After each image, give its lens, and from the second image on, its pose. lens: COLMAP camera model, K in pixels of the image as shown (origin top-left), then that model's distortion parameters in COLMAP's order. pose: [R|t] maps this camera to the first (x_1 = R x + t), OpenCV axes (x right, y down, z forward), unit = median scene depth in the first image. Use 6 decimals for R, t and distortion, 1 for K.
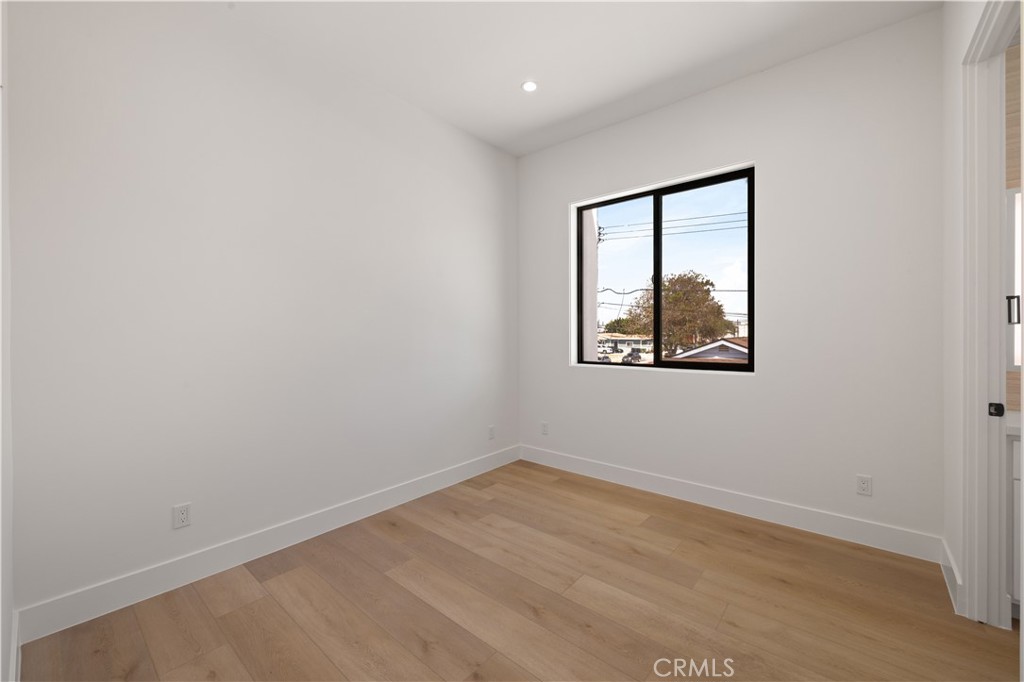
lens RADIAL K [[411.3, 0, 512.5], [0, 411.3, 335.4], [0, 0, 1]] dist [-0.002948, 0.000232]
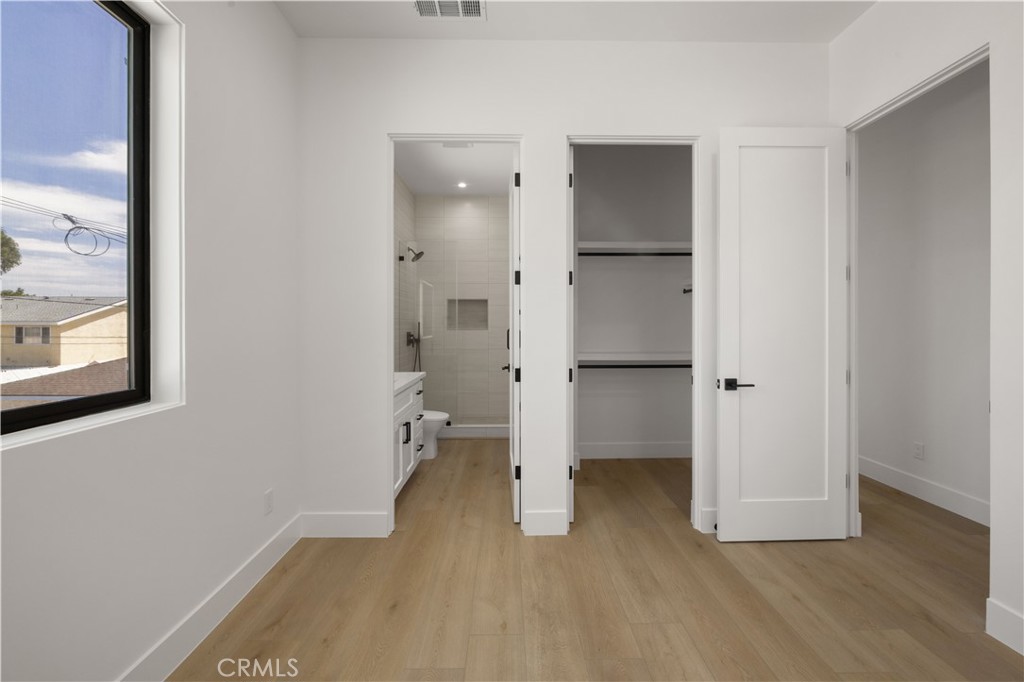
lens RADIAL K [[411.3, 0, 518.4], [0, 411.3, 333.3], [0, 0, 1]] dist [-0.002948, 0.000232]
pose [[-0.657582, -0.001543, 0.753382, -0.182940], [0.013751, 0.999807, 0.014050, -0.000965], [-0.753258, 0.019599, -0.657433, 1.350645]]
